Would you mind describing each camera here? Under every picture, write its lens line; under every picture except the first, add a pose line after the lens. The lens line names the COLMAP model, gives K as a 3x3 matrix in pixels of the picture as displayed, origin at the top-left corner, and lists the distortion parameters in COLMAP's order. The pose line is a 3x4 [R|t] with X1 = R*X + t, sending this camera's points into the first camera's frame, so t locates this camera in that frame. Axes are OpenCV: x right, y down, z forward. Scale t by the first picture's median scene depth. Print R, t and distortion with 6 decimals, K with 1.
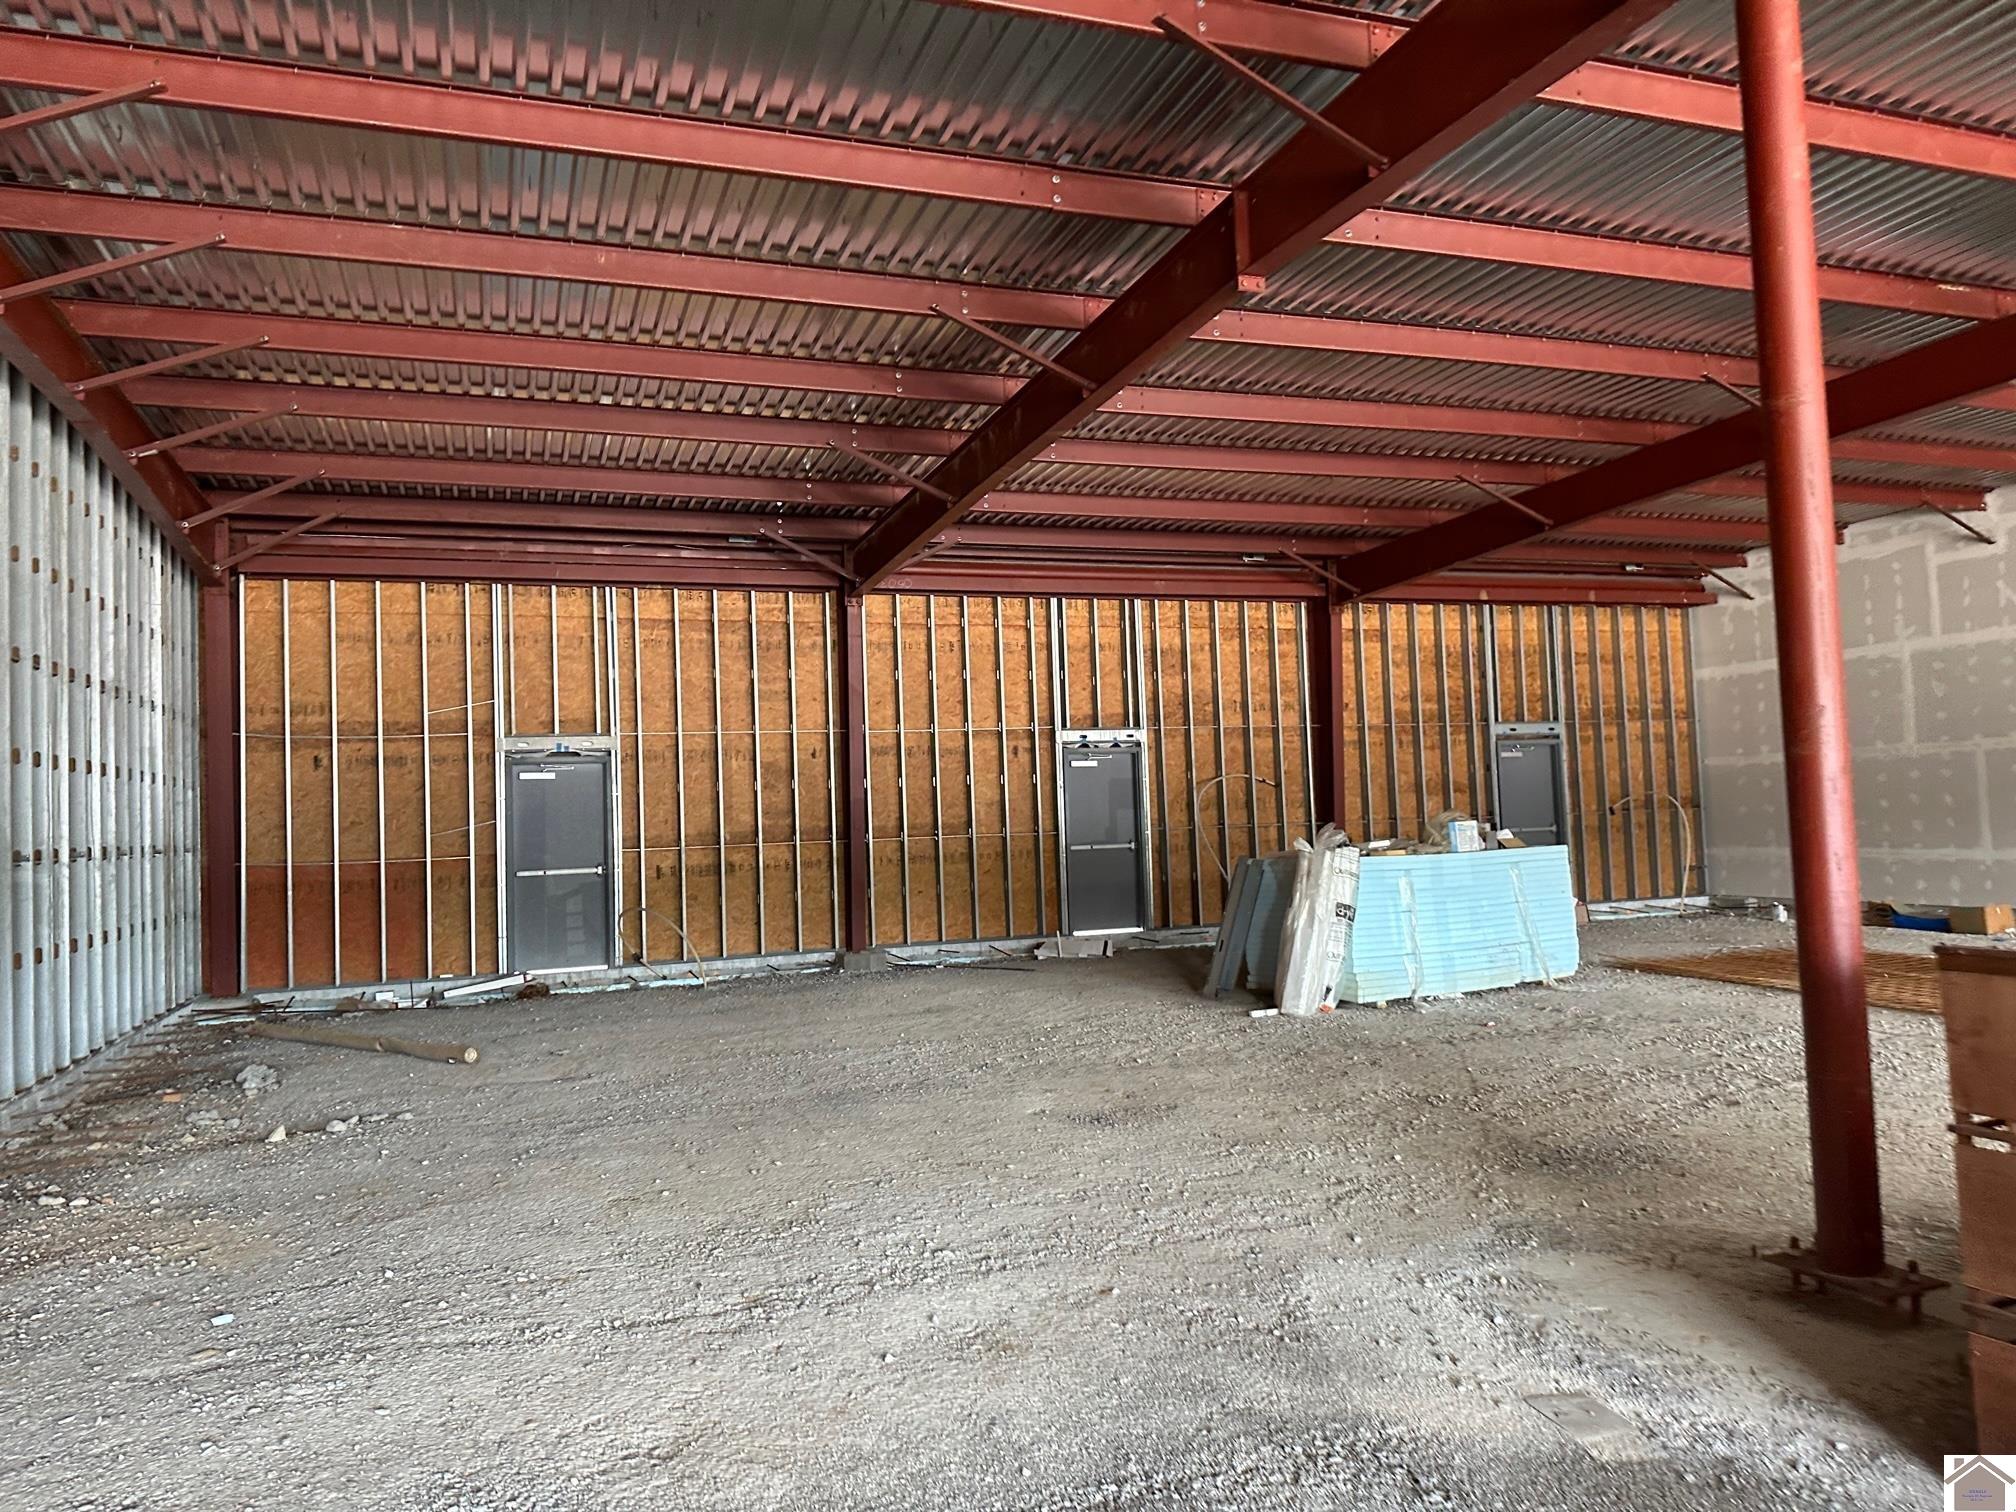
lens RADIAL K [[1410.4, 0, 1042.6], [0, 1410.4, 745.0], [0, 0, 1]] dist [0.045912, -0.072594]
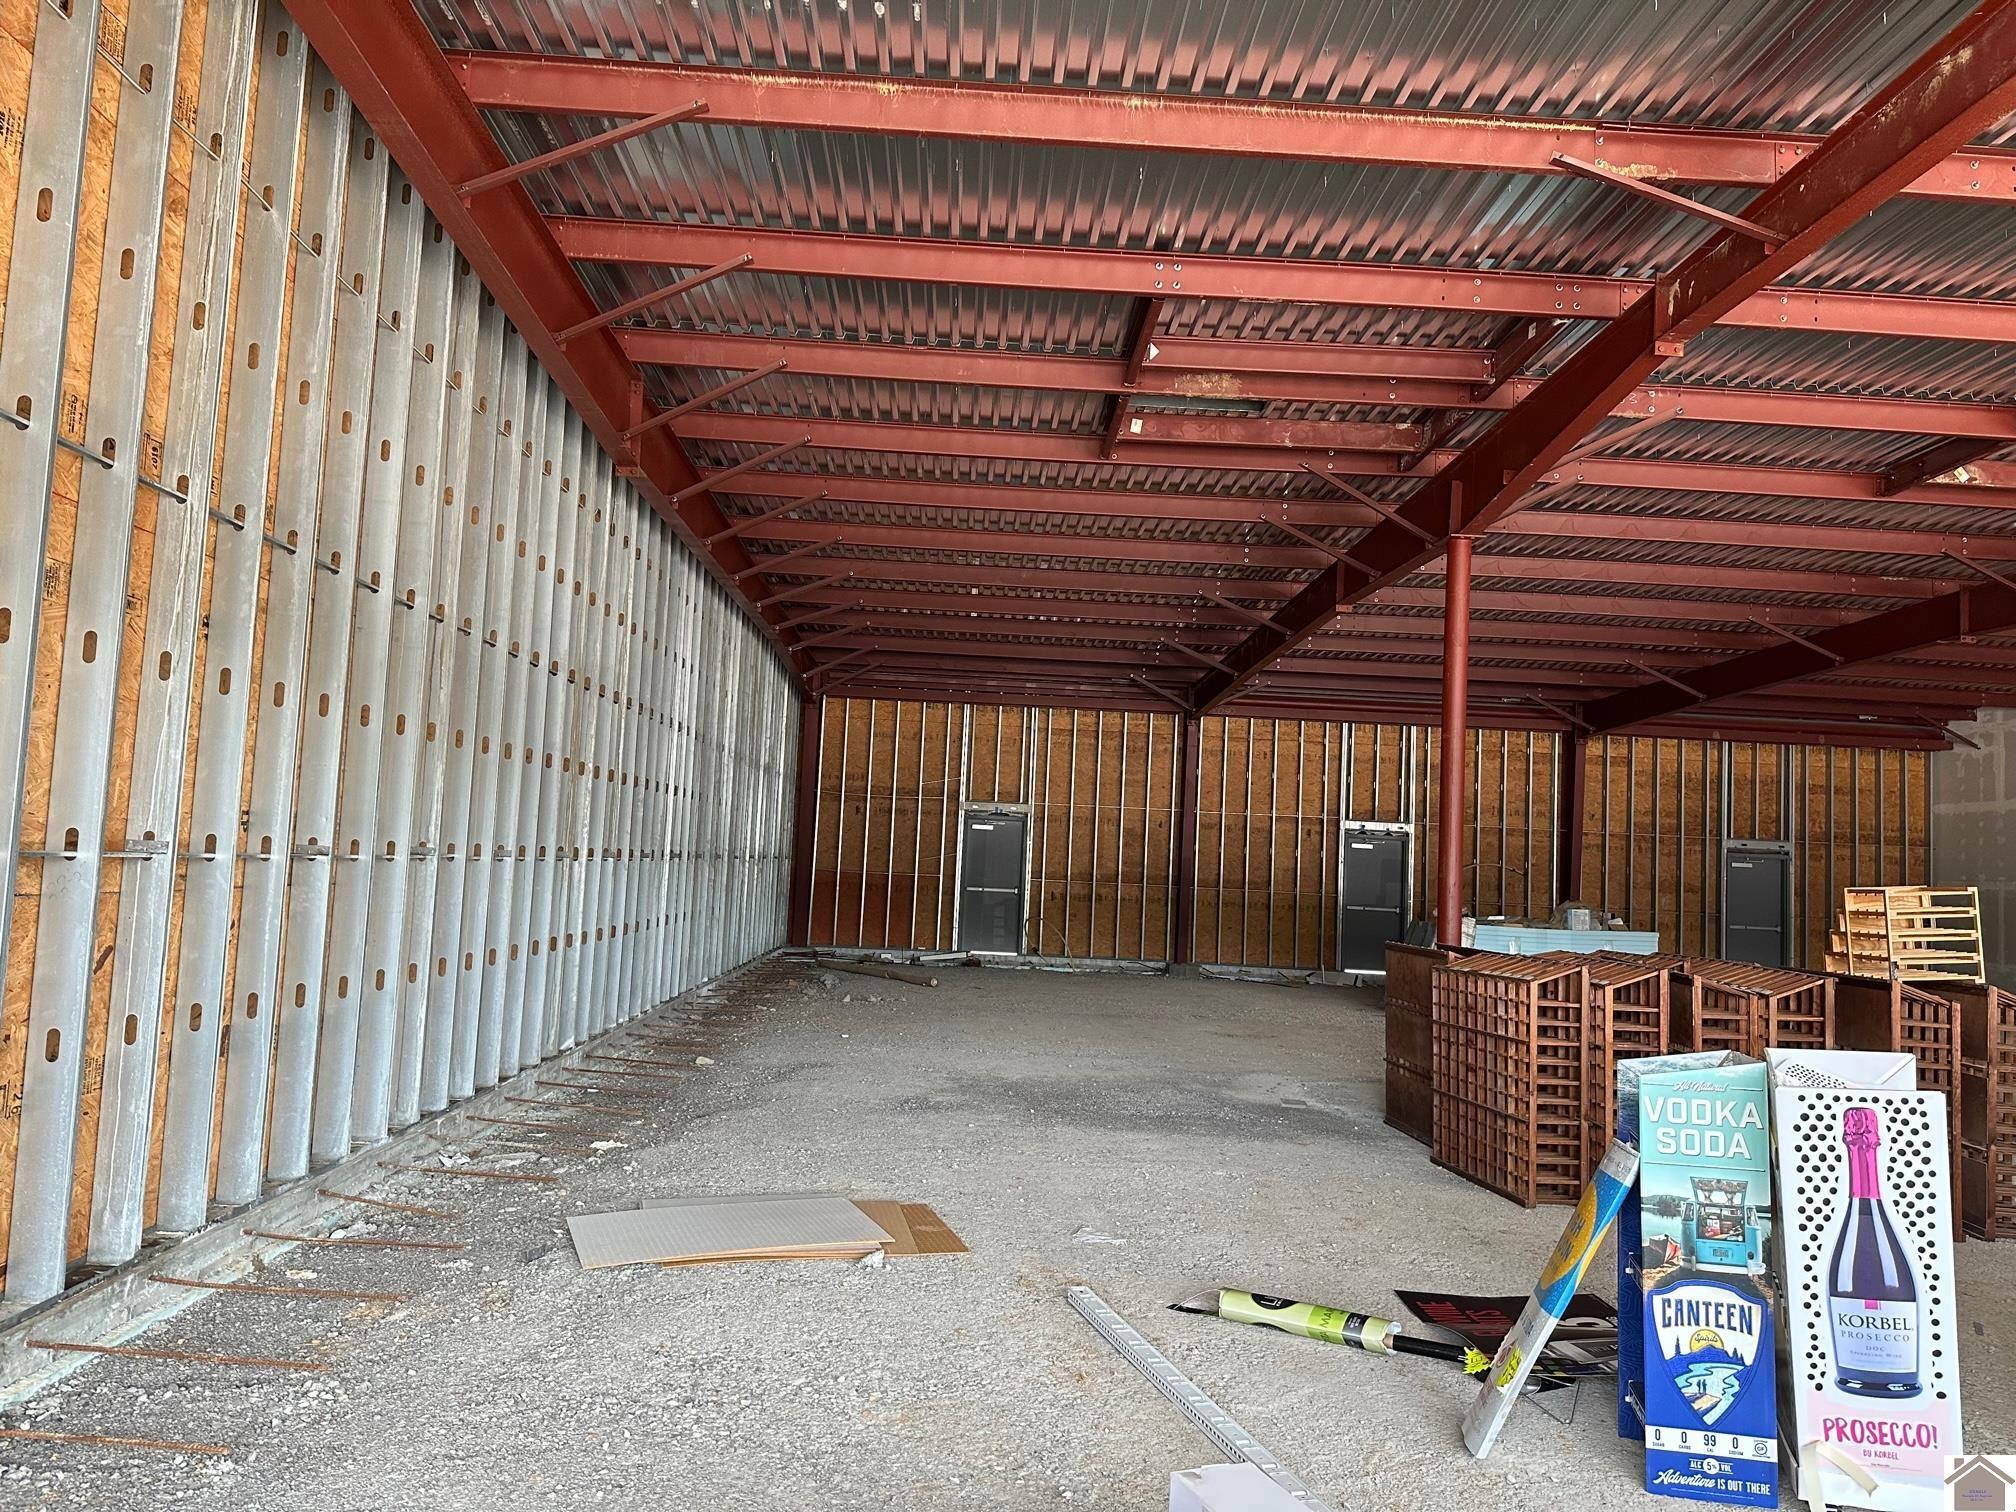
lens RADIAL K [[1410.4, 0, 999.1], [0, 1410.4, 755.0], [0, 0, 1]] dist [0.045912, -0.072594]
pose [[0.940093, 0.056815, -0.336151, 0.162783], [-0.066247, 0.997664, -0.016646, -0.029967], [0.334420, 0.037918, 0.941661, -0.419827]]
